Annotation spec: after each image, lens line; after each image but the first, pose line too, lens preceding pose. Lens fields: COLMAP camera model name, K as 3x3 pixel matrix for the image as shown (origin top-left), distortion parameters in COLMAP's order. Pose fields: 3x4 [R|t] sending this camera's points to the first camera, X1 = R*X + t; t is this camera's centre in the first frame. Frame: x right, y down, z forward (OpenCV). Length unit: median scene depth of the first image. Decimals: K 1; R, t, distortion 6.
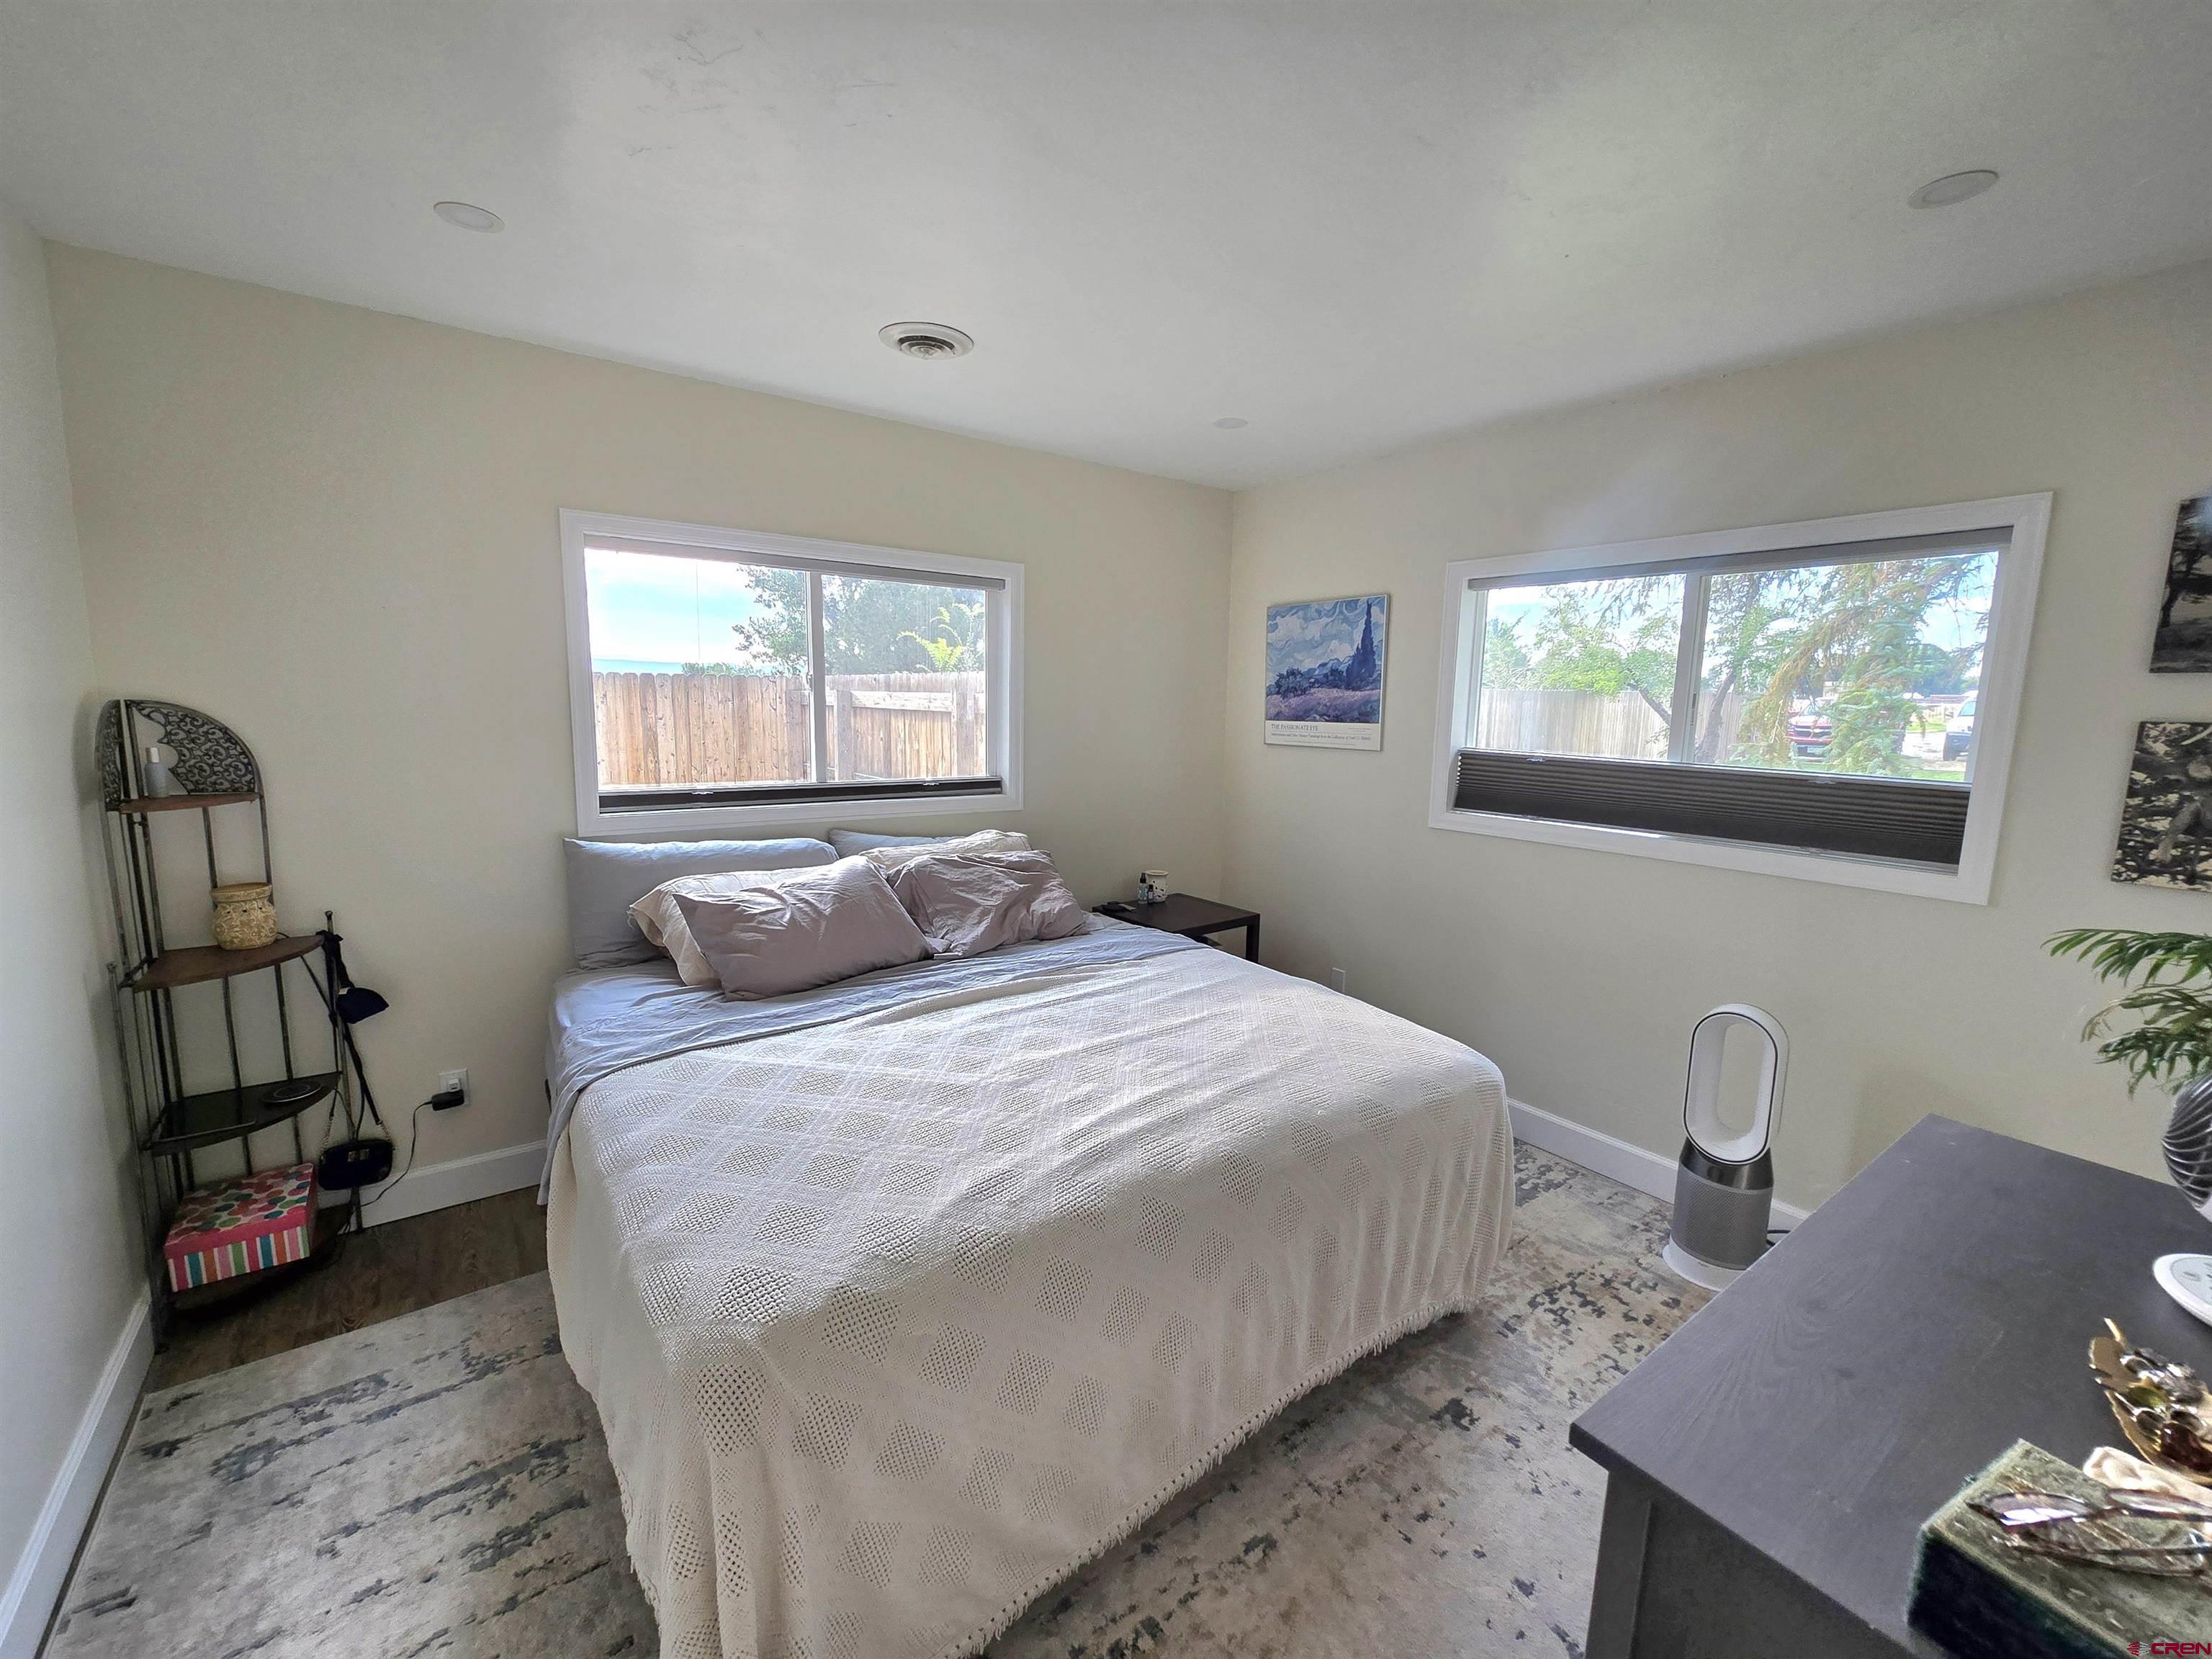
lens RADIAL K [[901.7, 0, 1110.5], [0, 901.7, 828.6], [0, 0, 1]] dist [-0.002284, 0.000178]
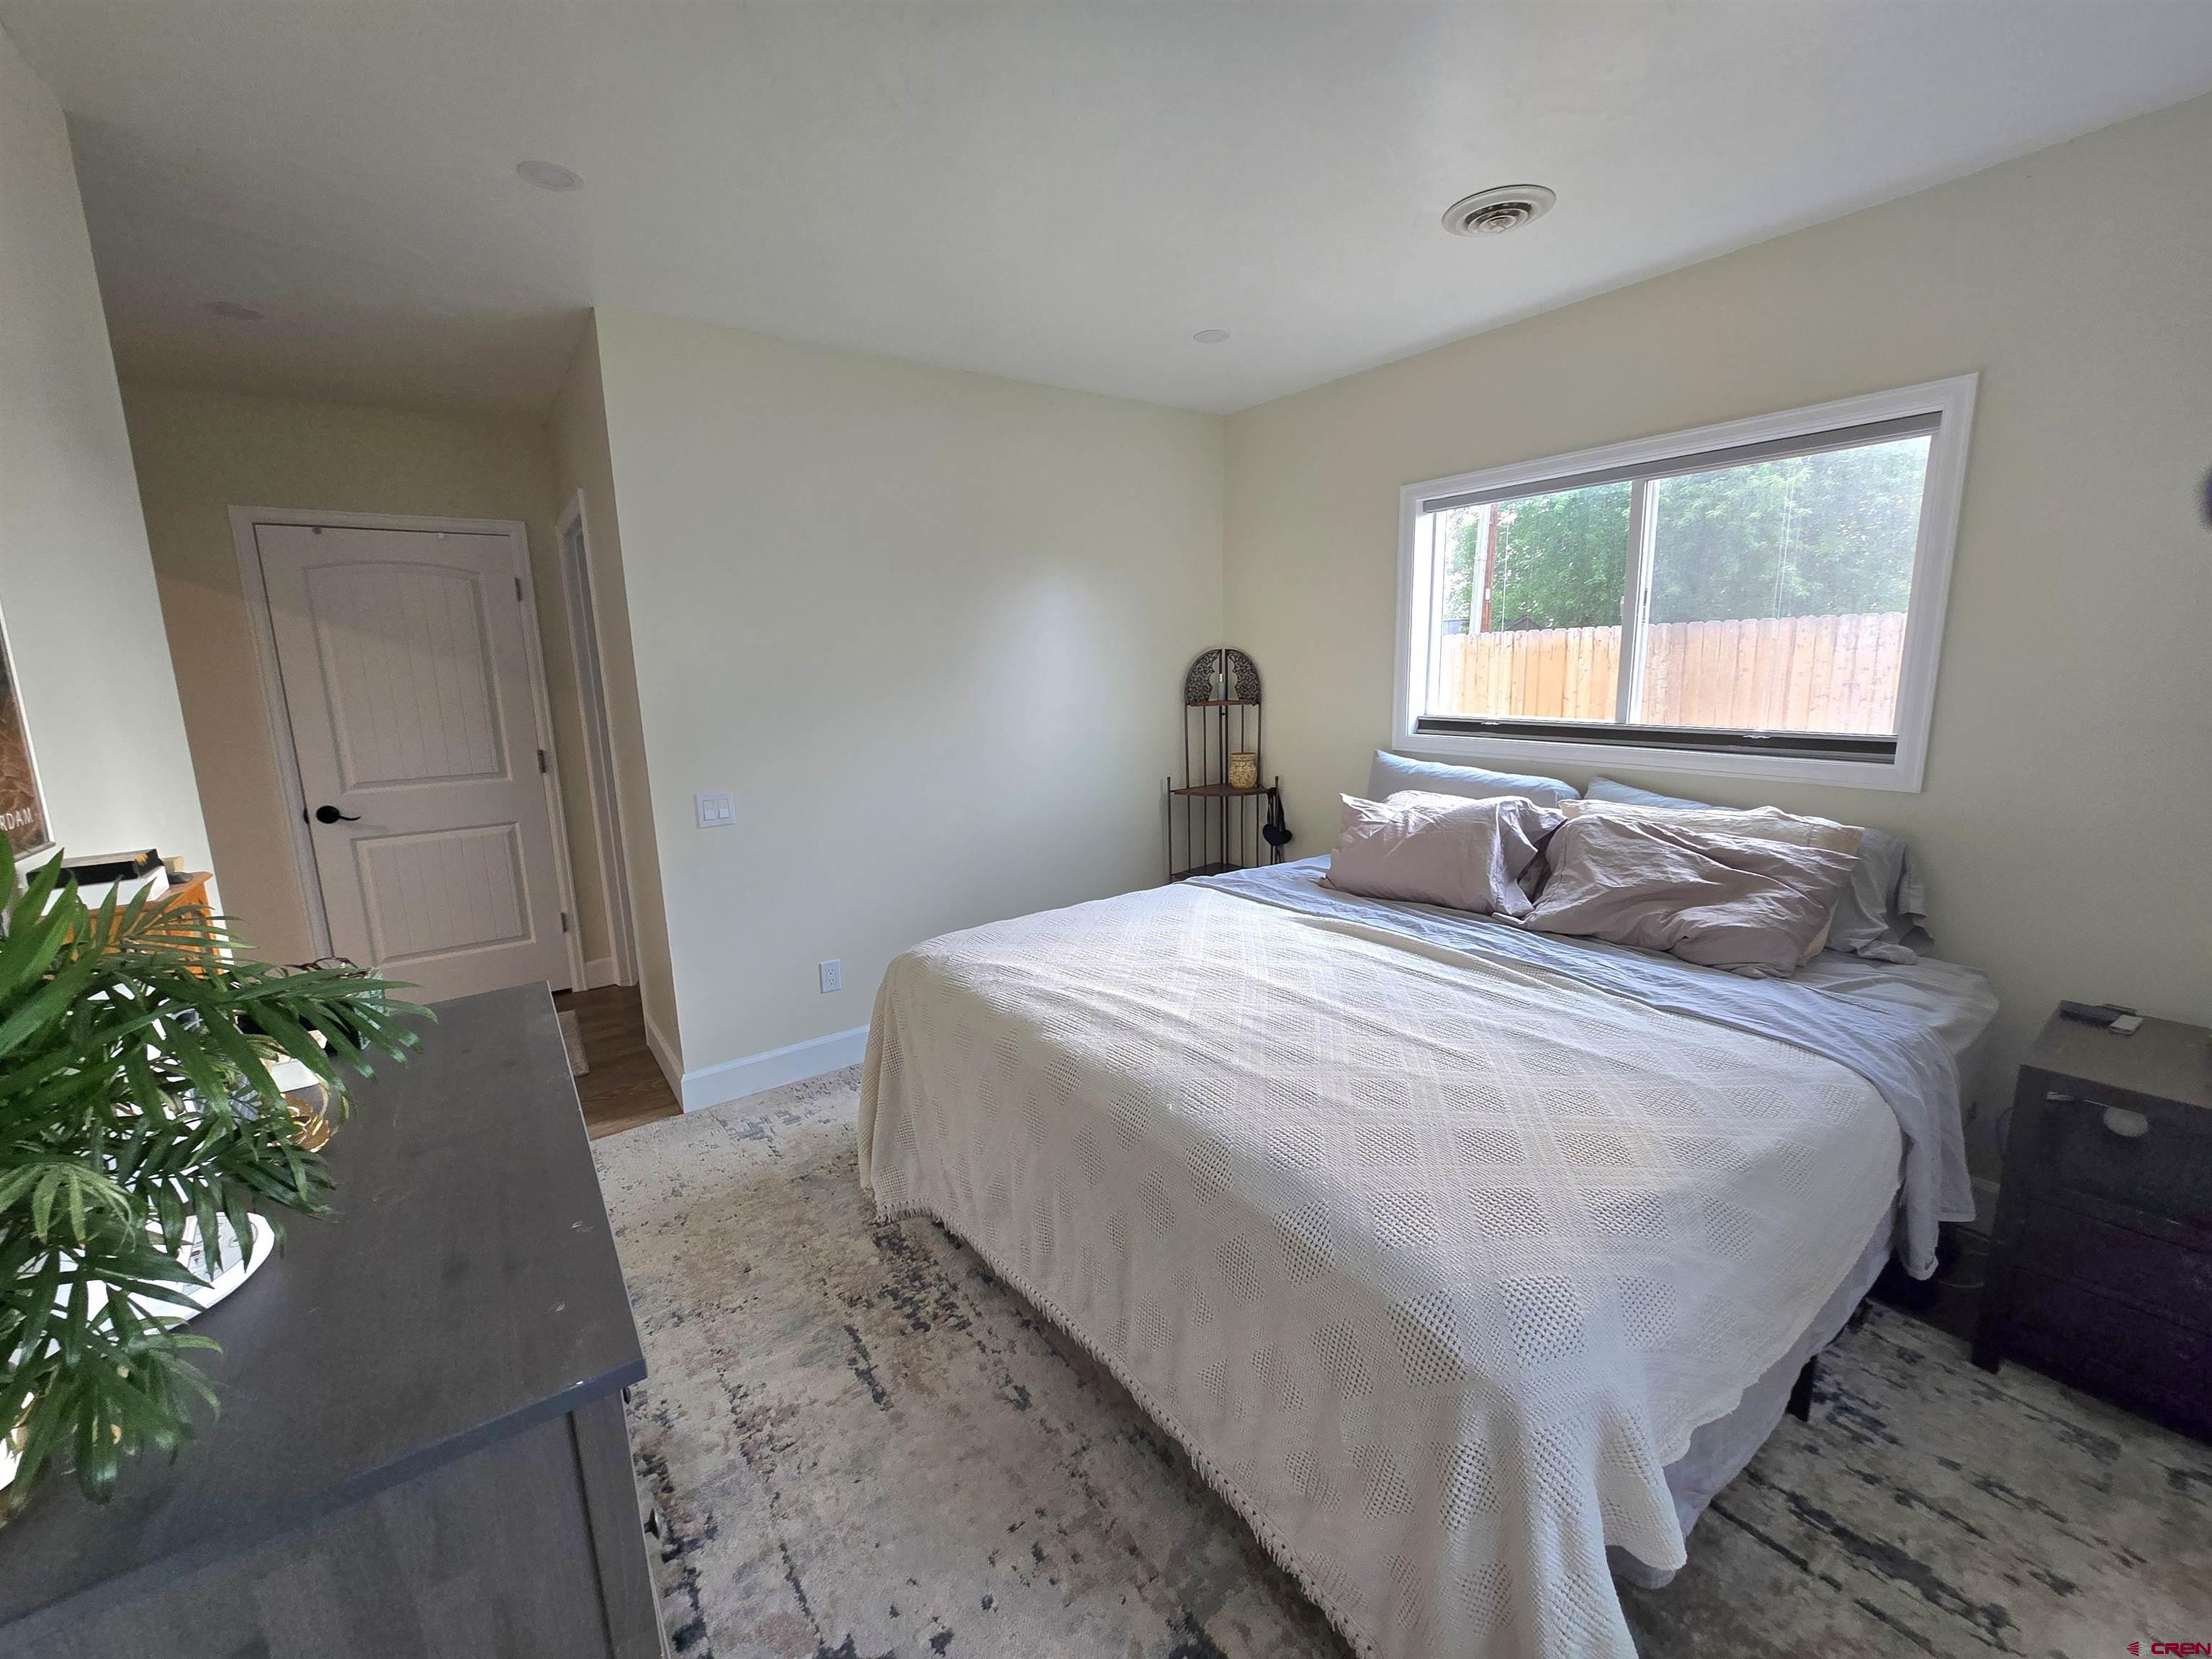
lens RADIAL K [[901.7, 0, 1112.5], [0, 901.7, 828.3], [0, 0, 1]] dist [-0.002284, 0.000178]
pose [[-0.009012, 0.163483, -0.986505, 0.807708], [-0.118290, 0.979444, 0.163393, -0.050693], [0.992938, 0.118167, 0.010511, 0.728179]]
